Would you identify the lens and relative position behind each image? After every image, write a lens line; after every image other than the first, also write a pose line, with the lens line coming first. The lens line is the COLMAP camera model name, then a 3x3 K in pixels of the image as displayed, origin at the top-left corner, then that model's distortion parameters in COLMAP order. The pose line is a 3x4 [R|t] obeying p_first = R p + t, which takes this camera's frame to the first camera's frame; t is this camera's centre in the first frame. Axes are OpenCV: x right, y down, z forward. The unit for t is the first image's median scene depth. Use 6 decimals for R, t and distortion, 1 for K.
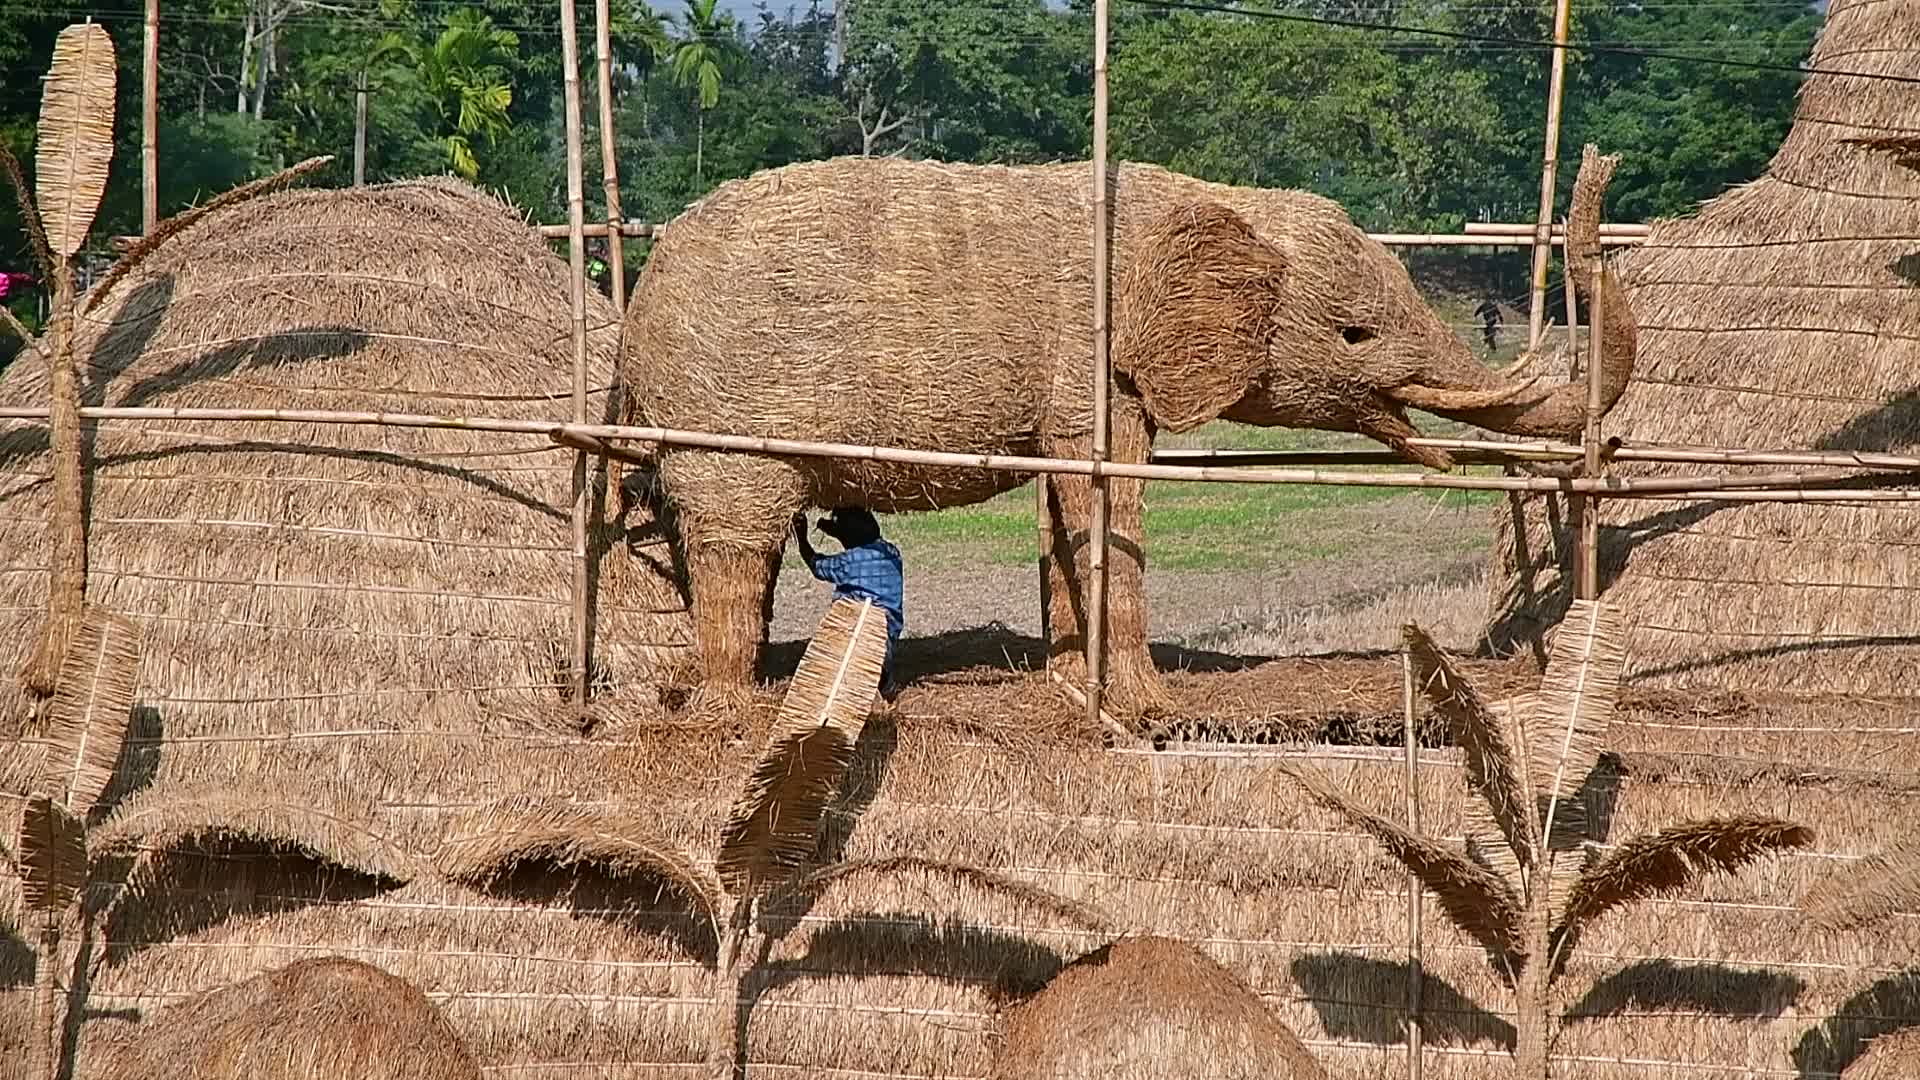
lens RADIAL K [[6771.8, 0, 993.9], [0, 6771.8, 543.3], [0, 0, 1]] dist [0.632157, 0.666194]
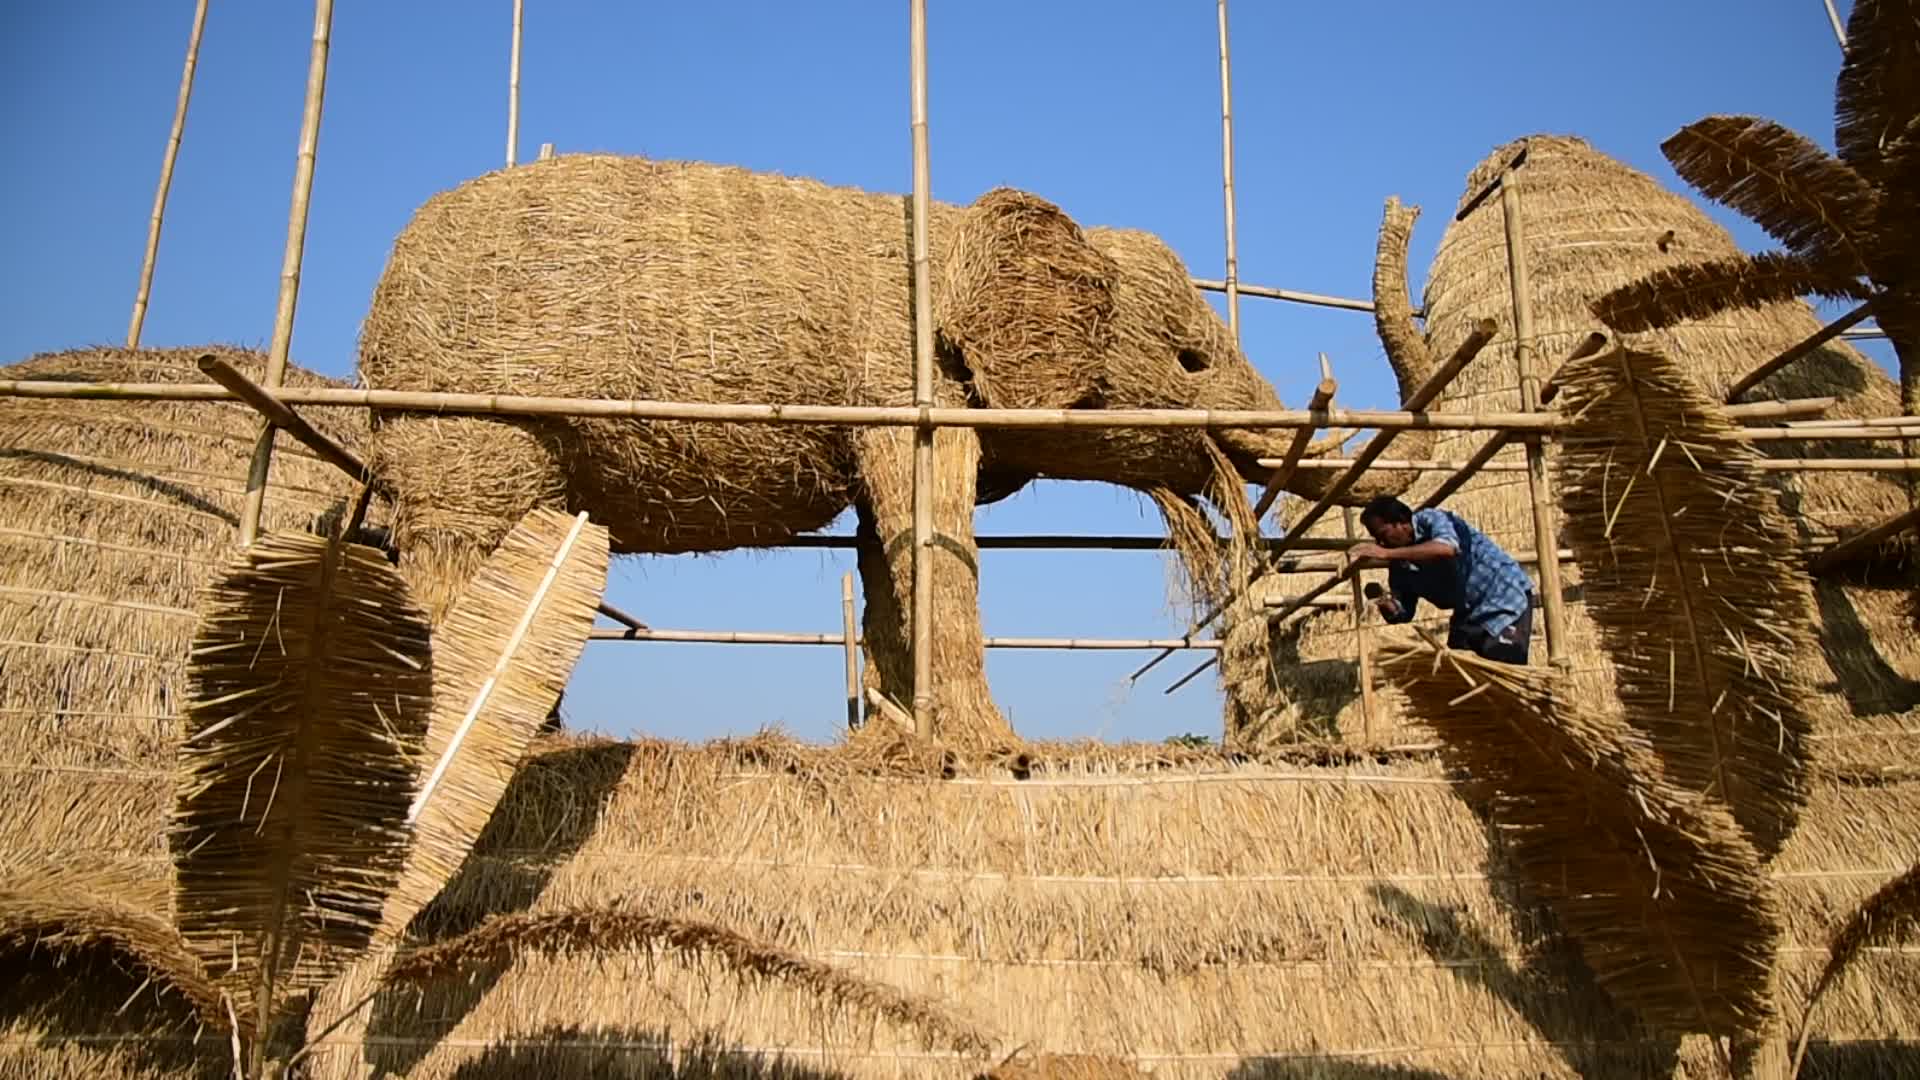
lens RADIAL K [[1337.6, 0, 960.0], [0, 1337.6, 540.0], [0, 0, 1]] dist [-0.126553, 0.111783]
pose [[0.995895, -0.005050, 0.090380, 0.005450], [0.033338, 0.948723, -0.314347, 0.049518], [-0.084158, 0.316069, 0.944996, 0.852089]]
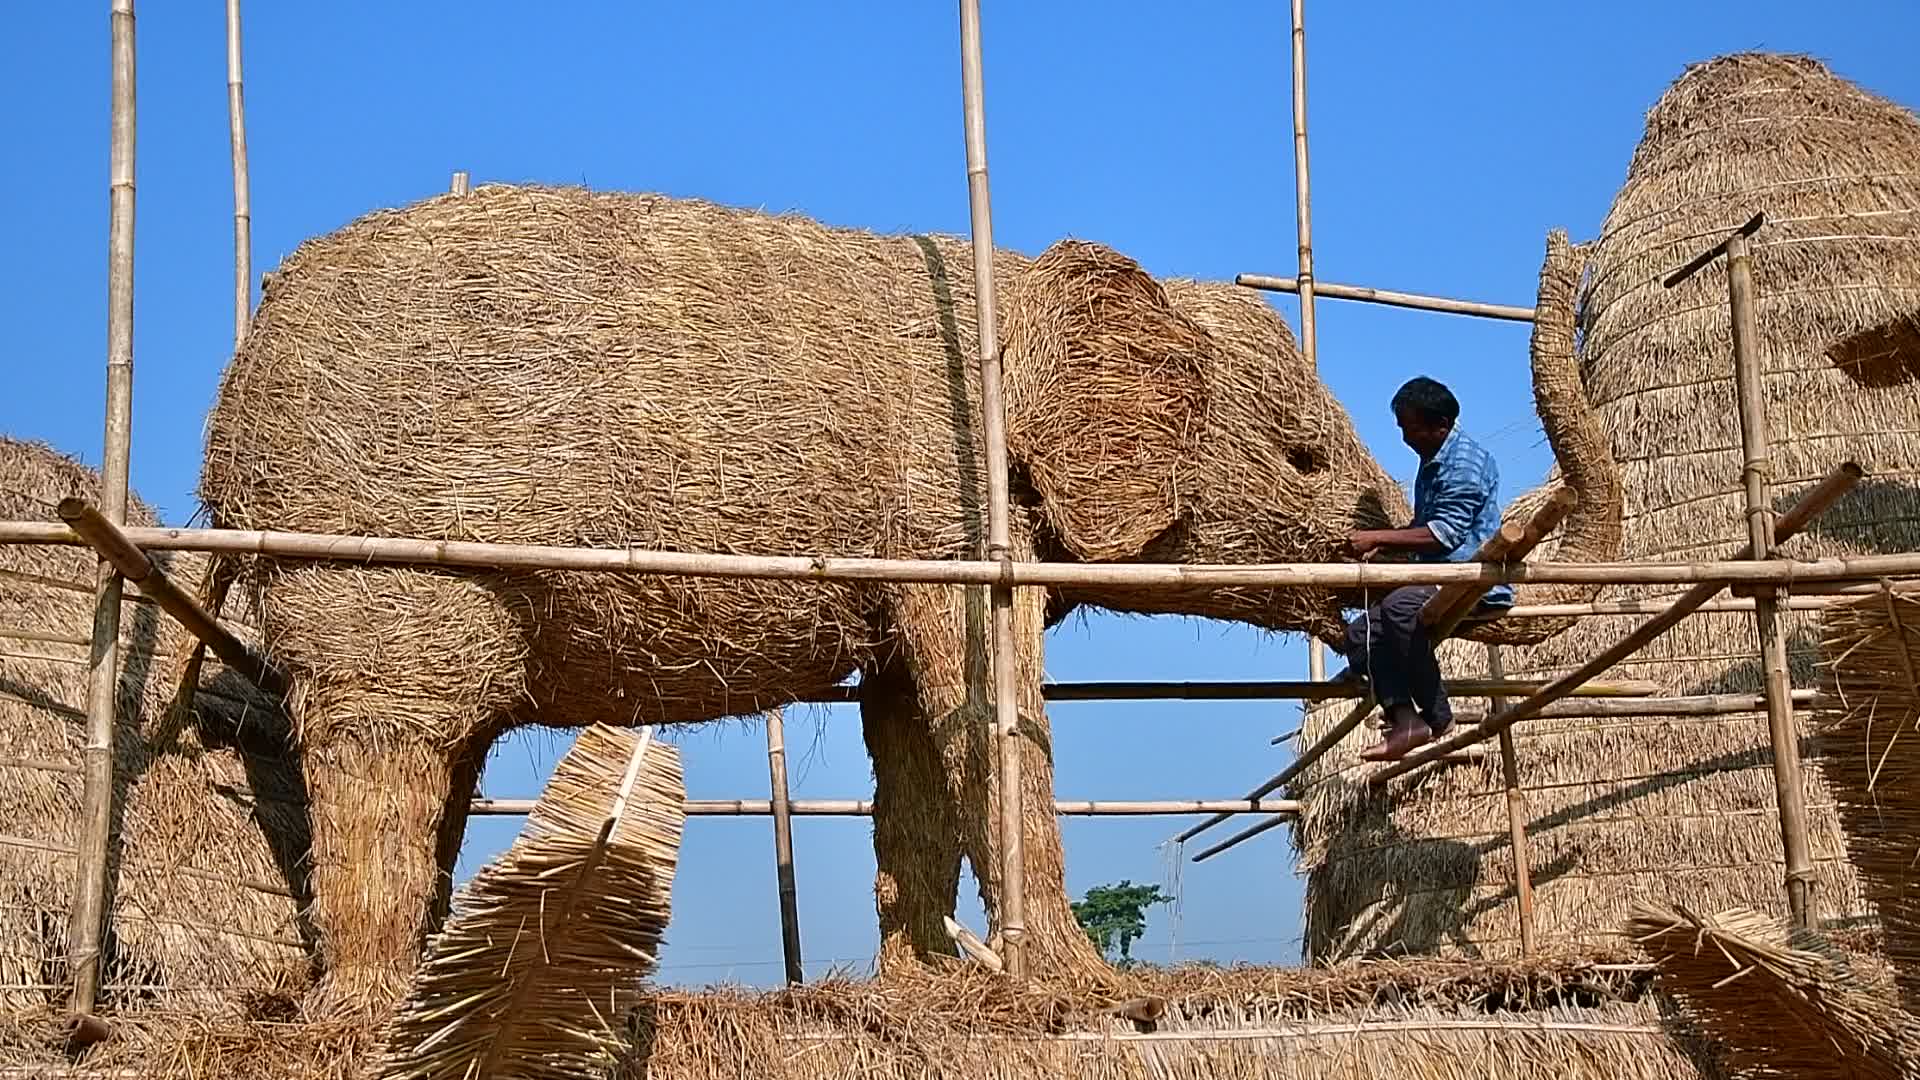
lens RADIAL K [[2277.6, 0, 966.6], [0, 2277.6, 537.5], [0, 0, 1]] dist [-0.000276, 0.218834]
pose [[0.980449, -0.004400, 0.196725, -0.027929], [0.067059, 0.947375, -0.313024, 0.049444], [-0.184995, 0.320096, 0.929148, 0.801783]]
